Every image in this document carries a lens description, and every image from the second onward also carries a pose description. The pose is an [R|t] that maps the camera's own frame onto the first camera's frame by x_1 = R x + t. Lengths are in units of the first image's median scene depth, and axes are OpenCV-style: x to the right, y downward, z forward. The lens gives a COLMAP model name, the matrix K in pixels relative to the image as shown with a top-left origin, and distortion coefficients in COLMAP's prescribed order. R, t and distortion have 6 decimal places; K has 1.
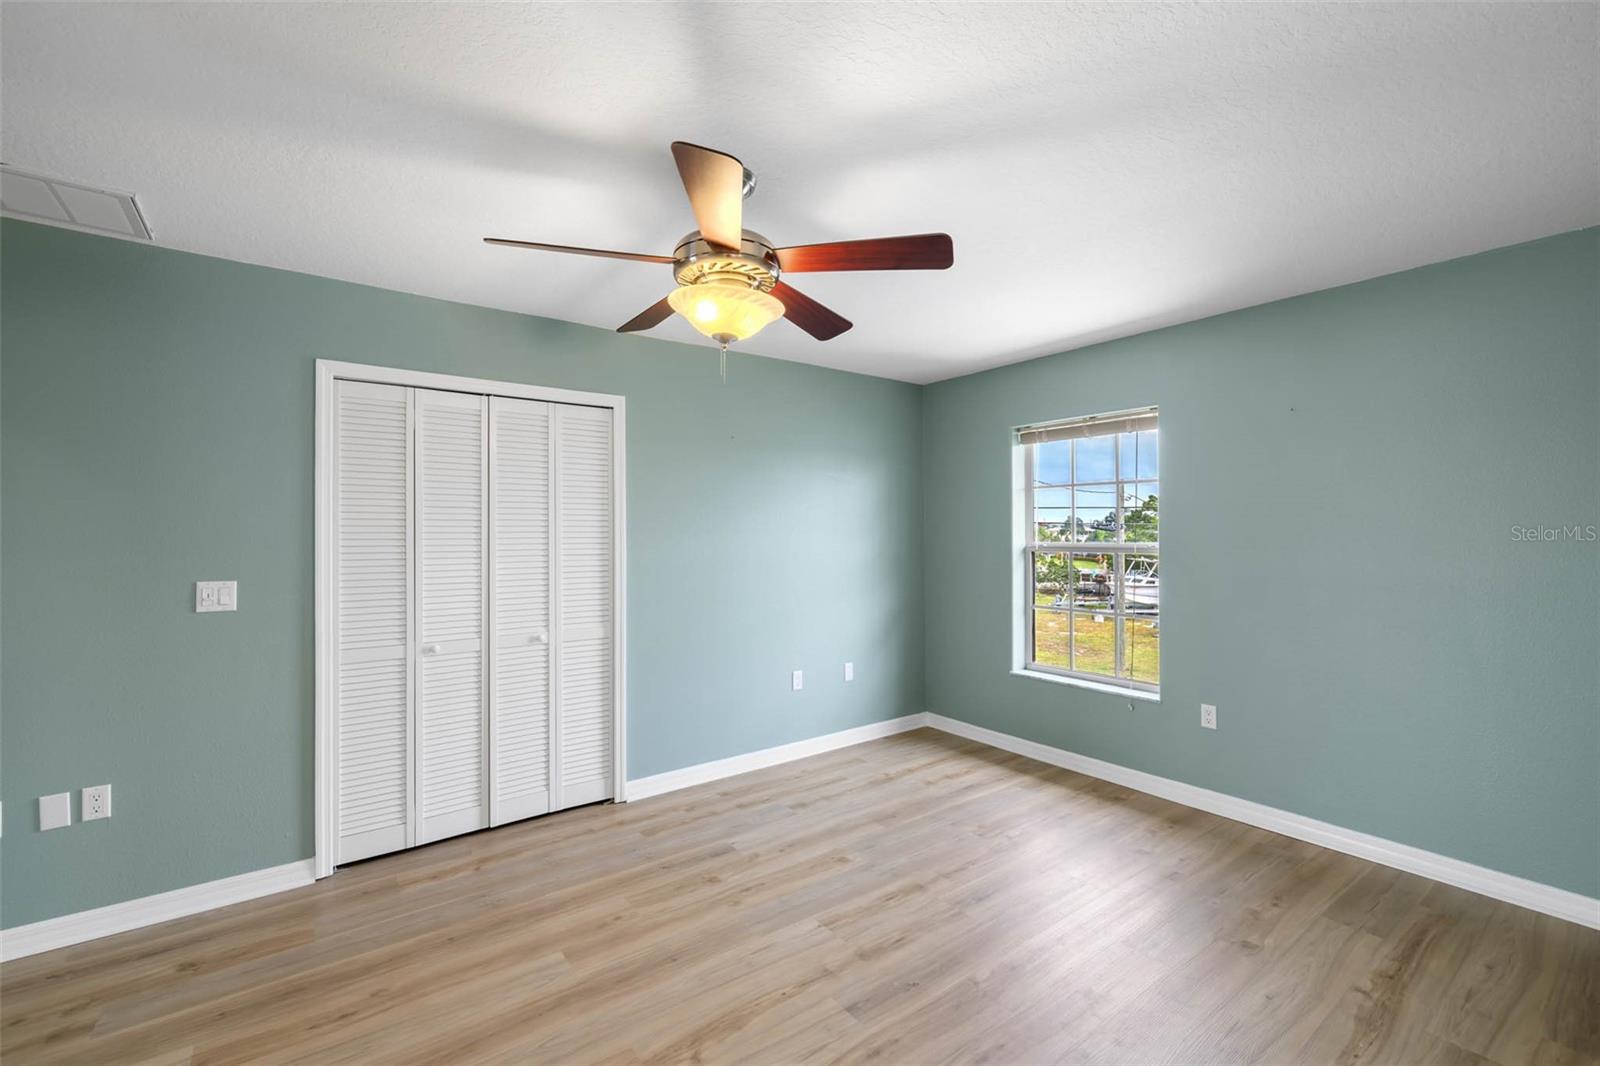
lens RADIAL K [[673.4, 0, 796.7], [0, 673.4, 522.9], [0, 0, 1]] dist [-0.000117, -0.000201]
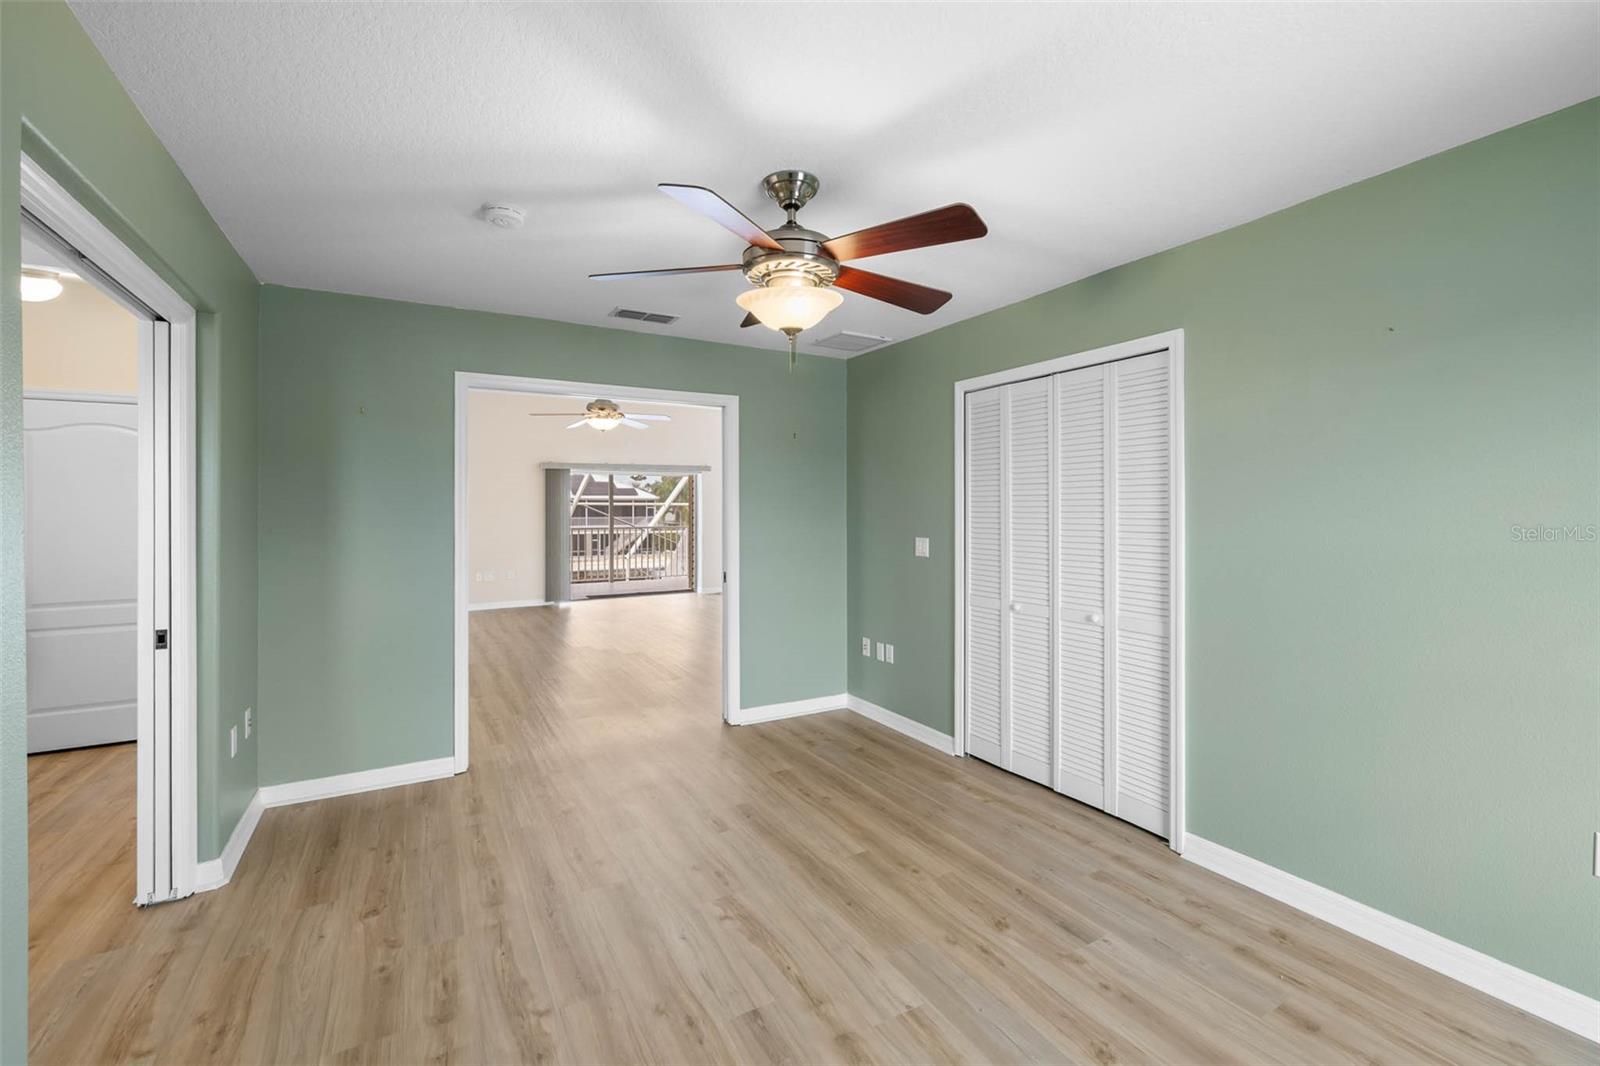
lens RADIAL K [[686.7, 0, 800.8], [0, 686.7, 497.7], [0, 0, 1]] dist [-0.000695, -0.000240]
pose [[-0.120700, -0.012799, -0.992607, 0.707954], [0.020203, 0.999678, -0.015347, 0.010338], [0.992483, -0.021906, -0.120402, 0.816116]]
